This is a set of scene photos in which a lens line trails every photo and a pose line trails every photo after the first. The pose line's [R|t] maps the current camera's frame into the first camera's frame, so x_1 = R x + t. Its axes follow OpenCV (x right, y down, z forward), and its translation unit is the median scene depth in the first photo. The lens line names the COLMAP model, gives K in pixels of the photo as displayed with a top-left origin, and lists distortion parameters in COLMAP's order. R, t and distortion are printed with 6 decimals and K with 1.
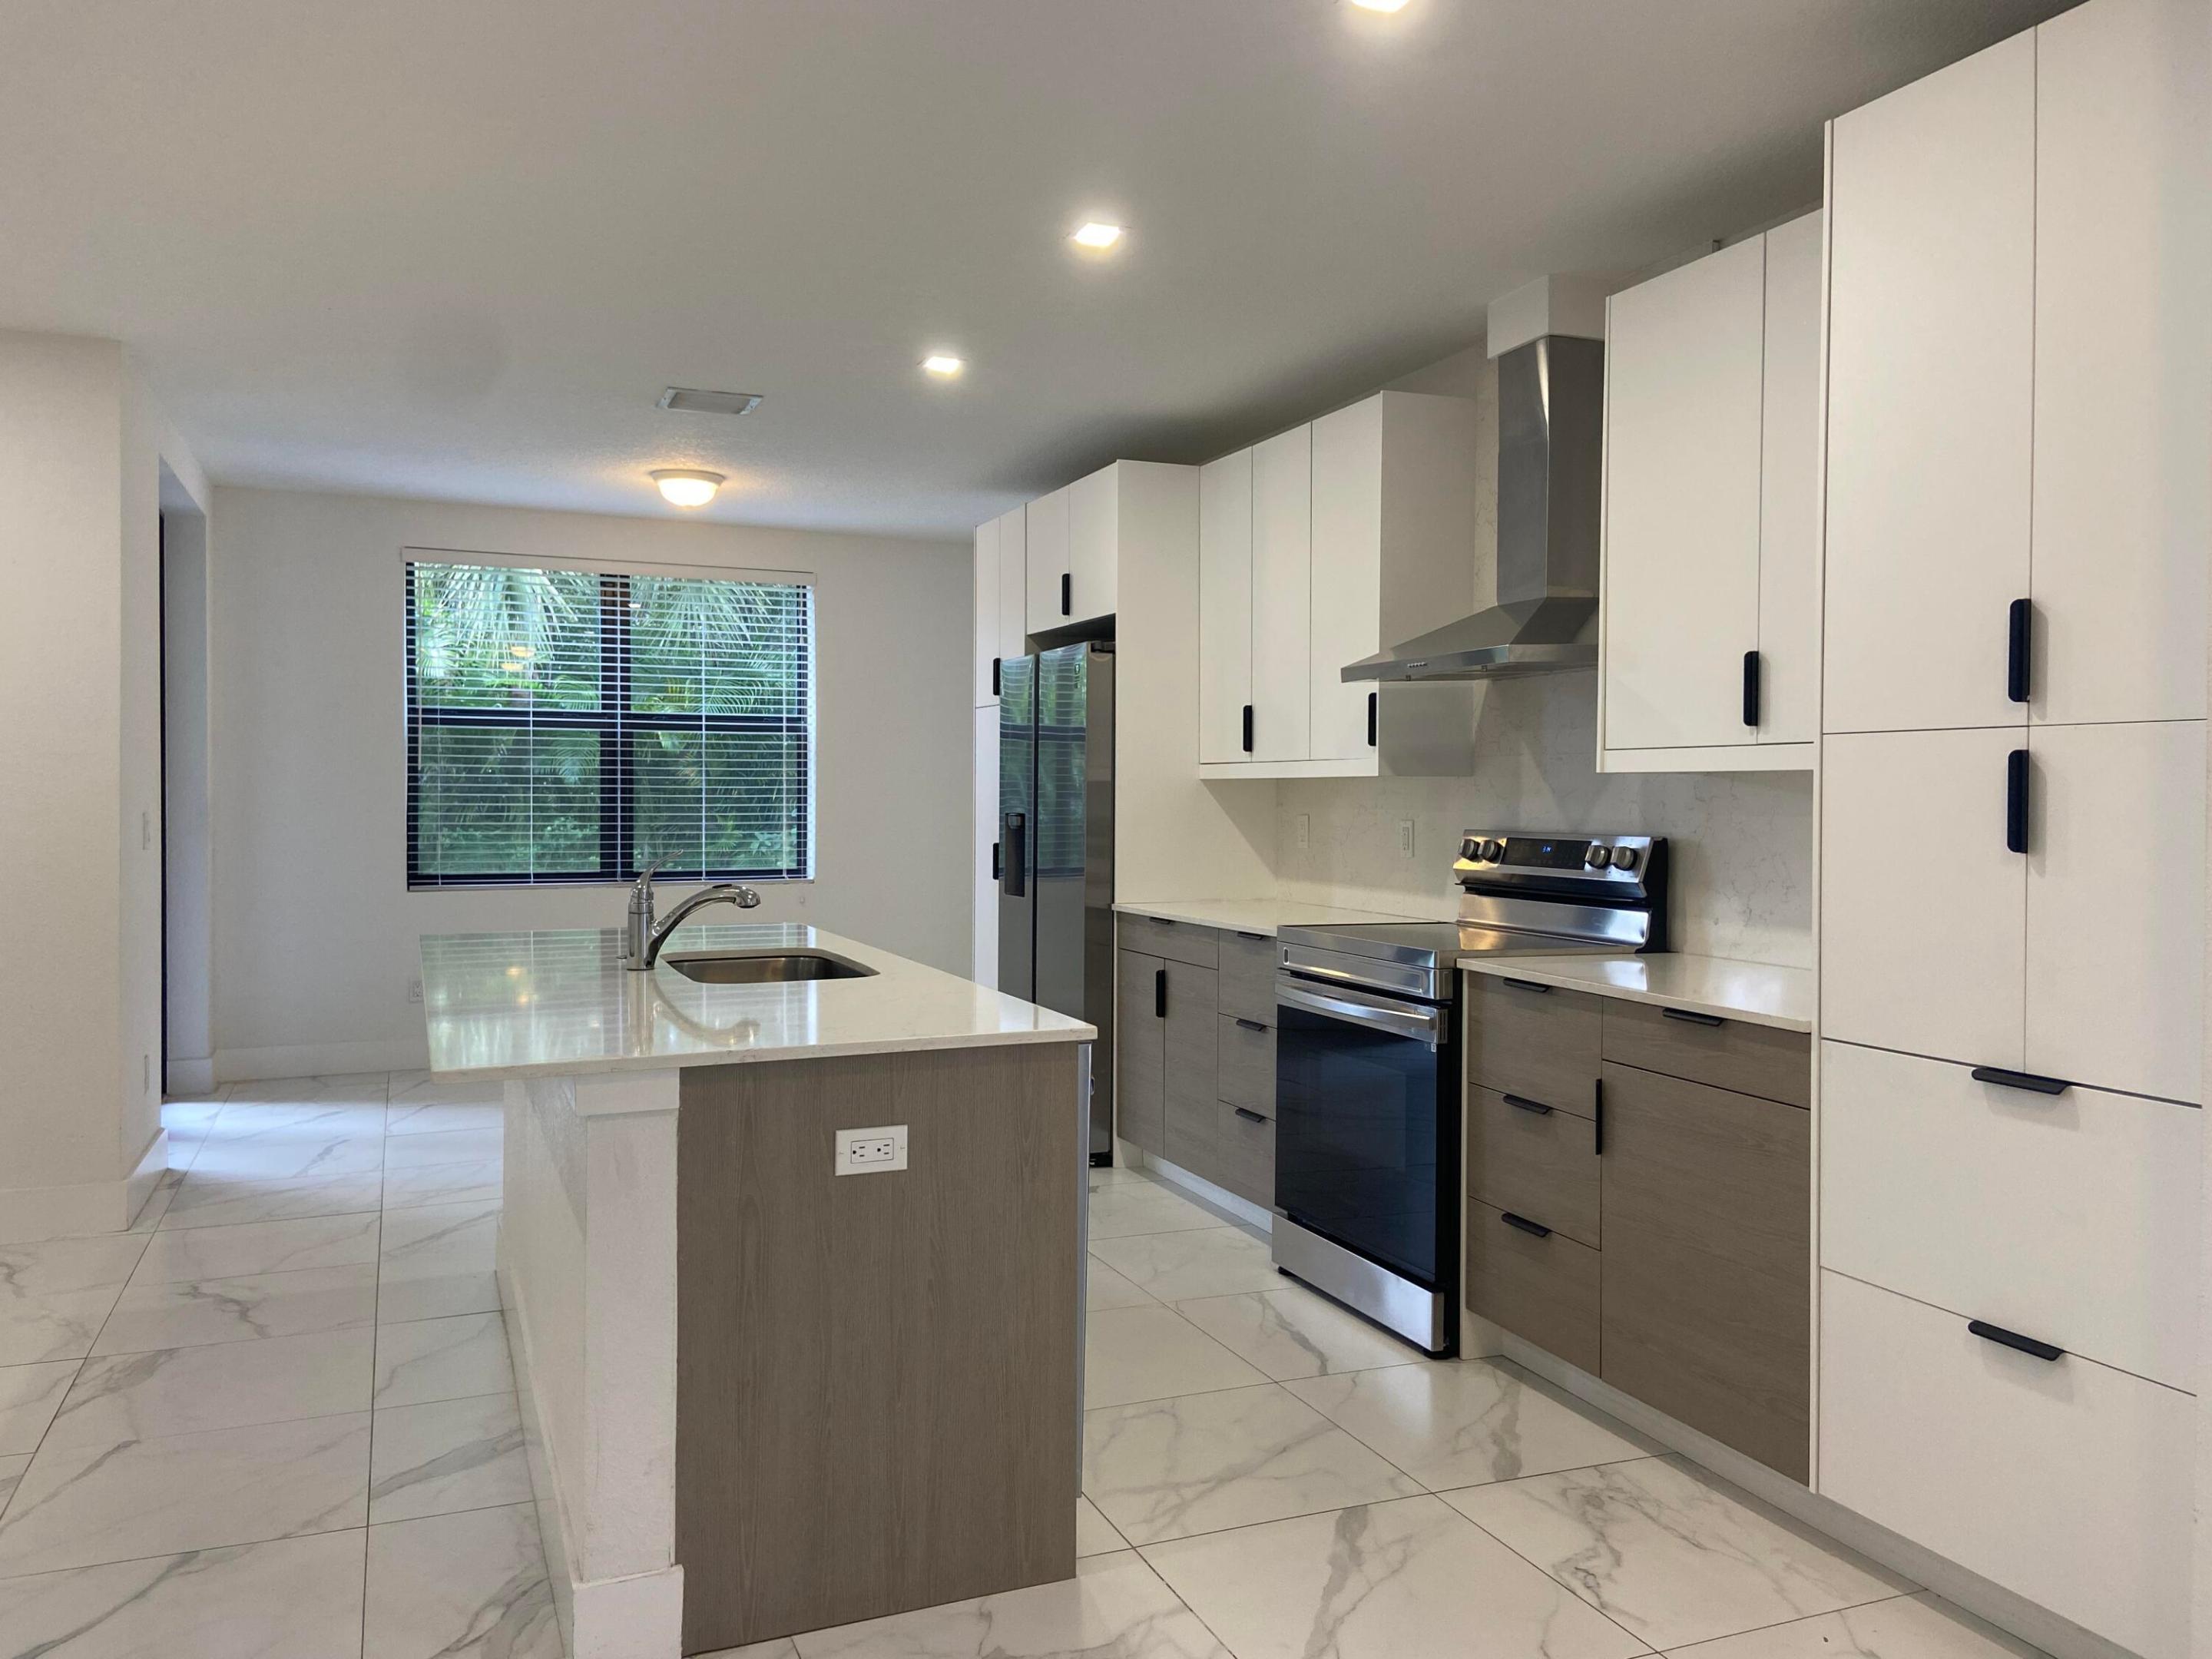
lens RADIAL K [[1666.6, 0, 1110.6], [0, 1666.6, 818.9], [0, 0, 1]] dist [0.126142, -0.164256]
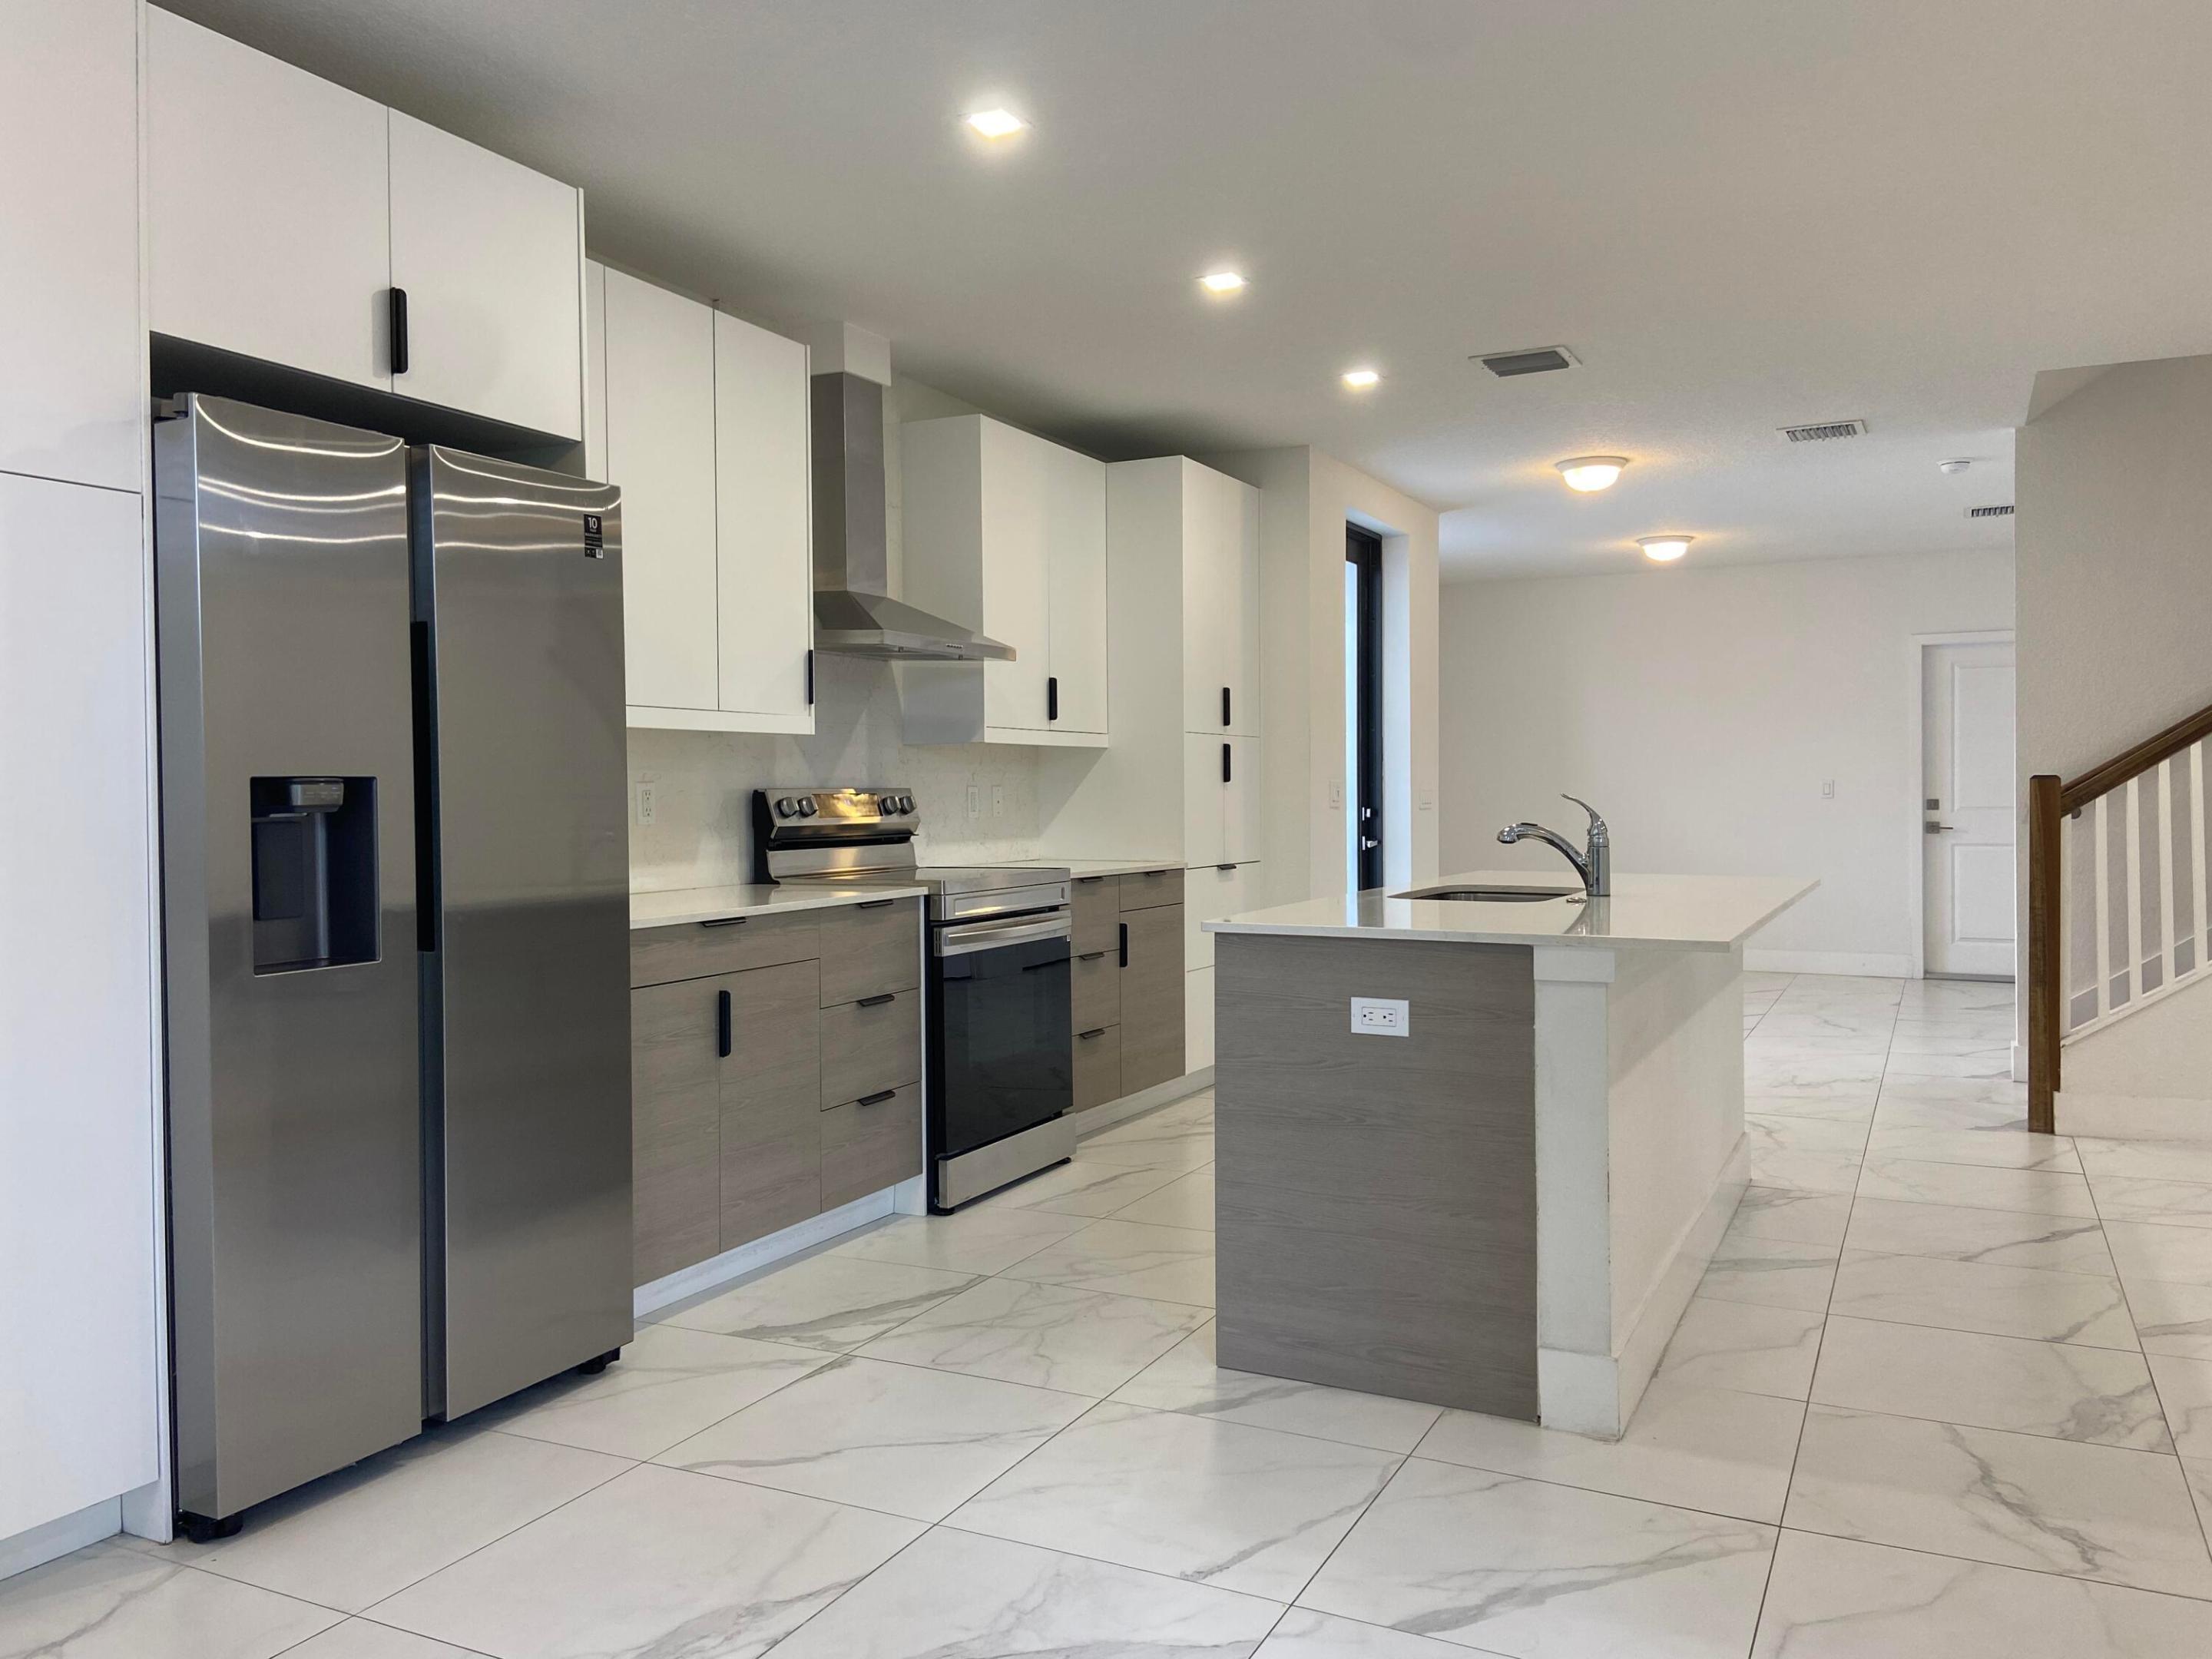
lens RADIAL K [[1665.5, 0, 1097.3], [0, 1665.5, 819.7], [0, 0, 1]] dist [0.126535, -0.165856]
pose [[-0.650875, -0.013075, 0.759072, -0.876824], [0.016941, 0.999353, 0.031740, -0.004955], [-0.758996, 0.033518, -0.650232, 1.892277]]
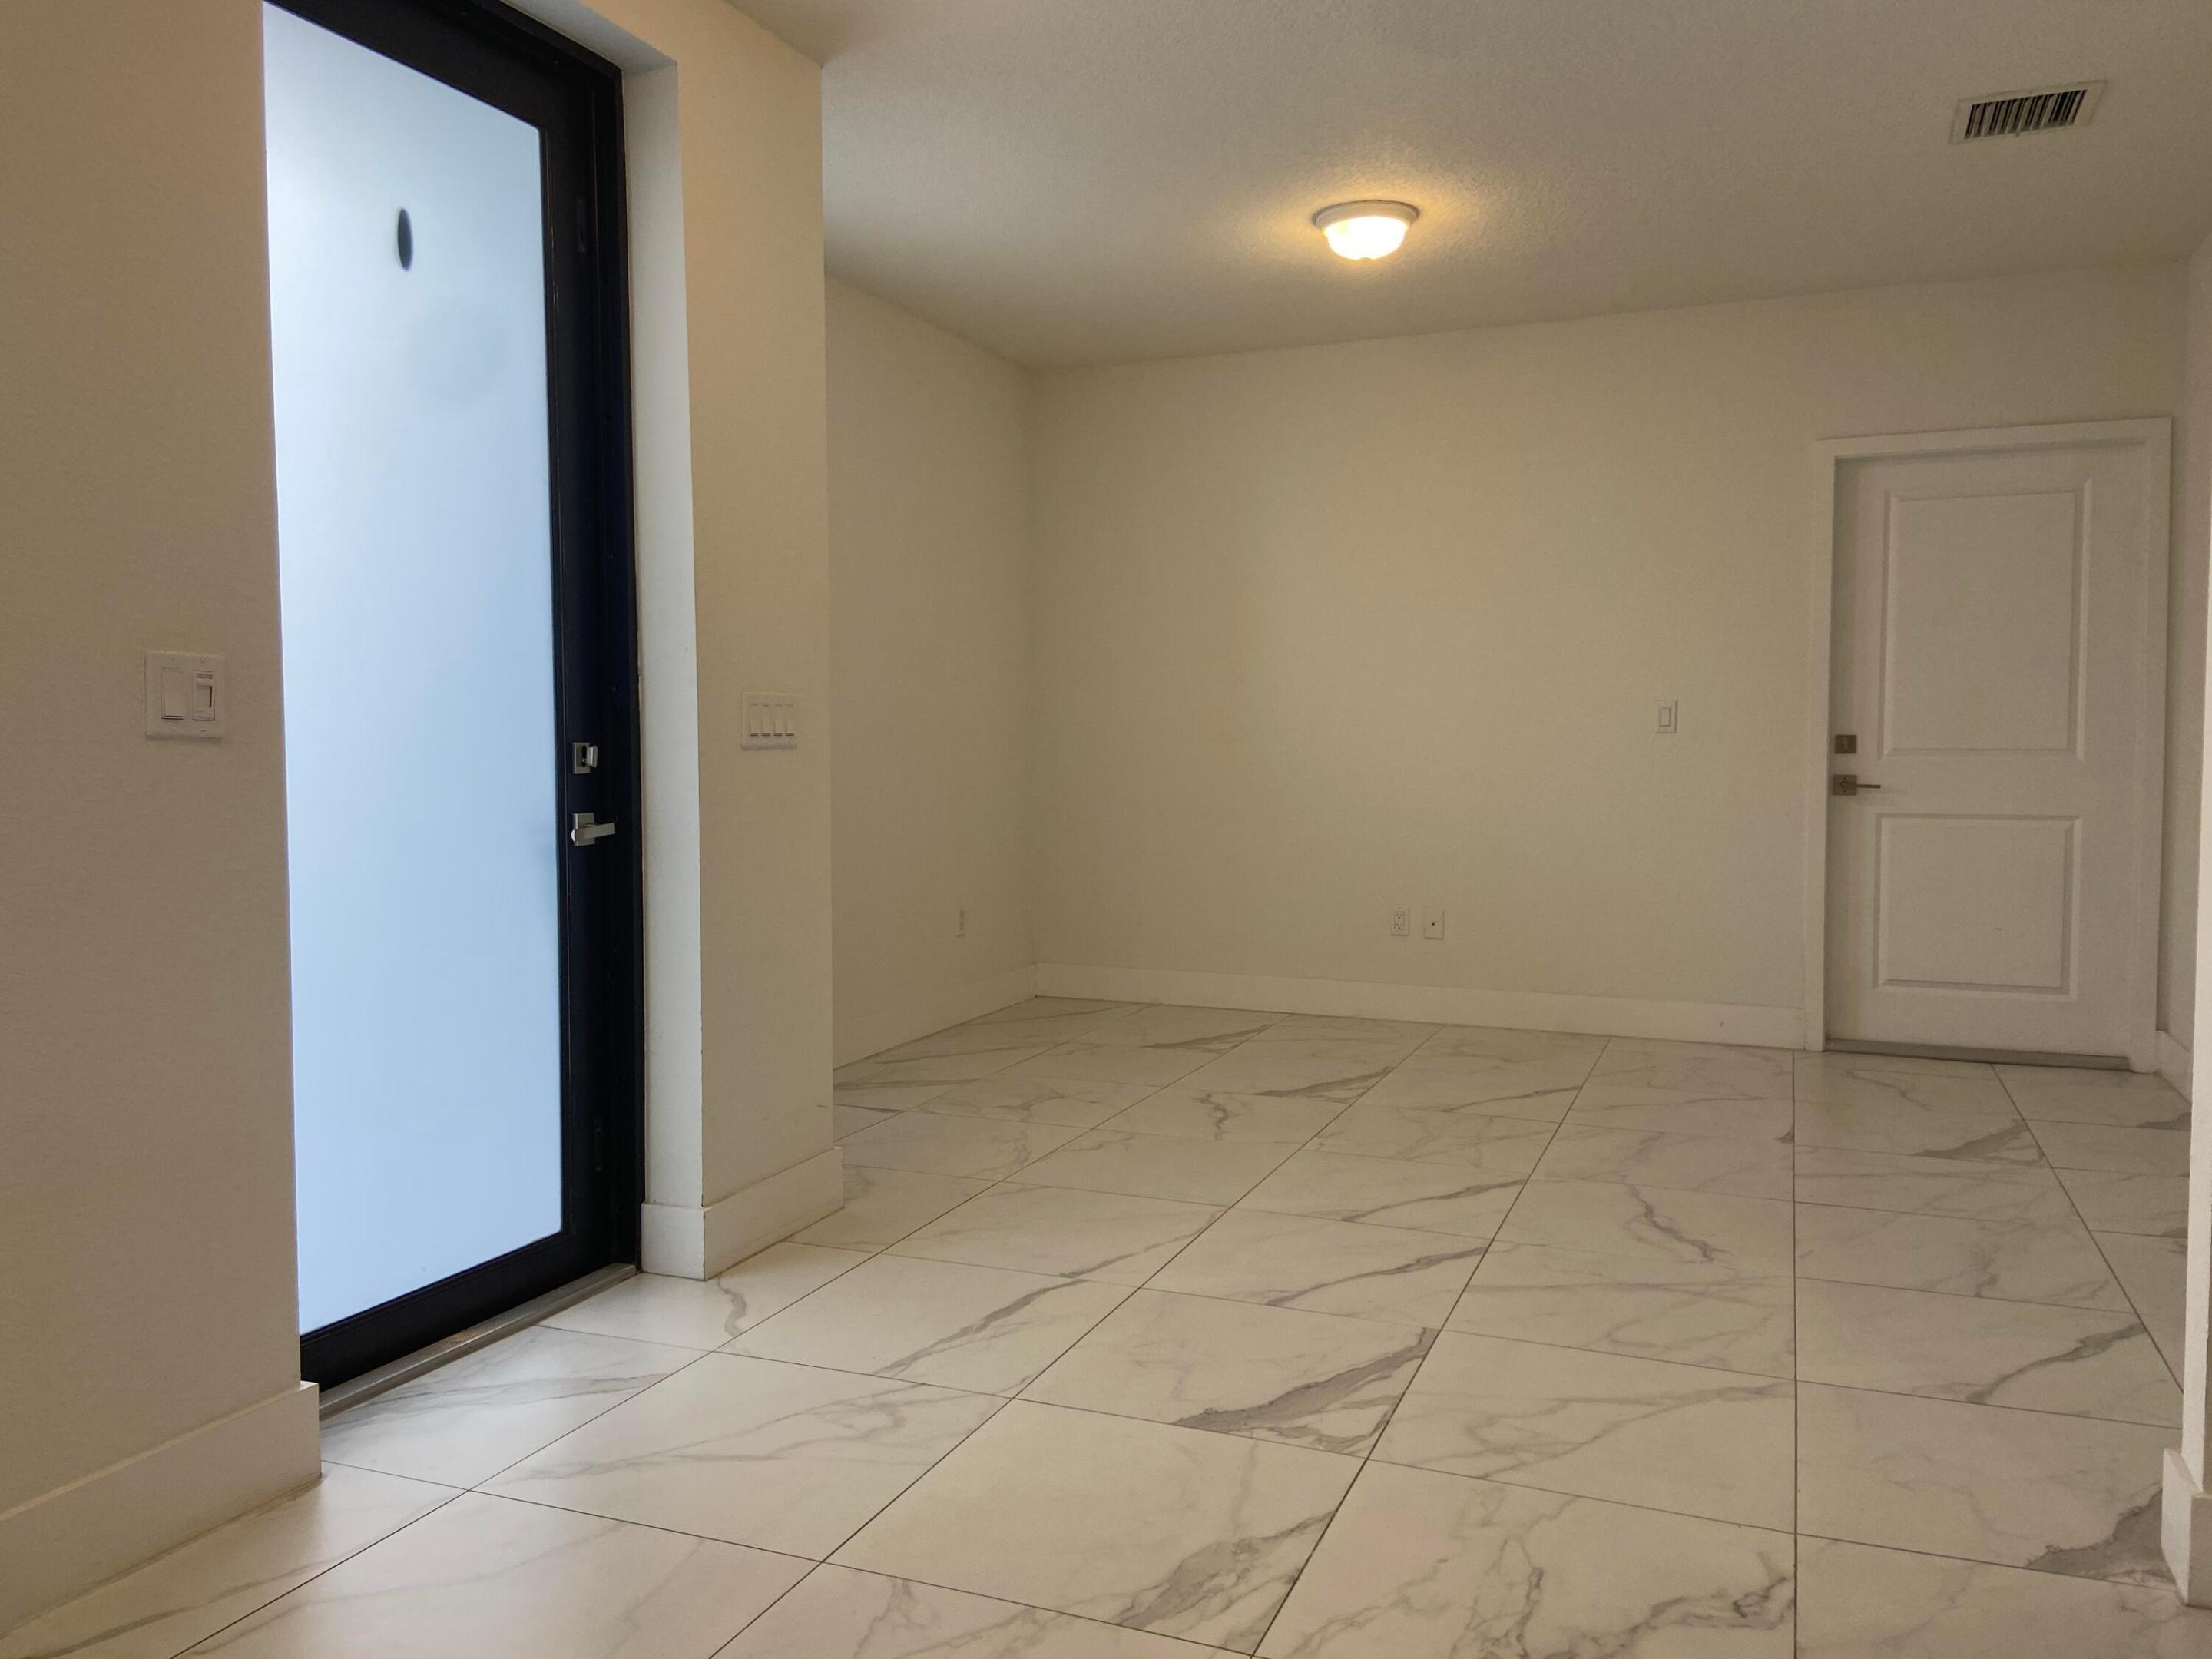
lens RADIAL K [[1665.5, 0, 1097.3], [0, 1665.5, 819.7], [0, 0, 1]] dist [0.126535, -0.165856]
pose [[-0.704419, -0.043685, 0.708439, -0.291112], [0.008572, 0.997508, 0.070033, 0.034679], [-0.709733, 0.055405, -0.702289, 0.662977]]
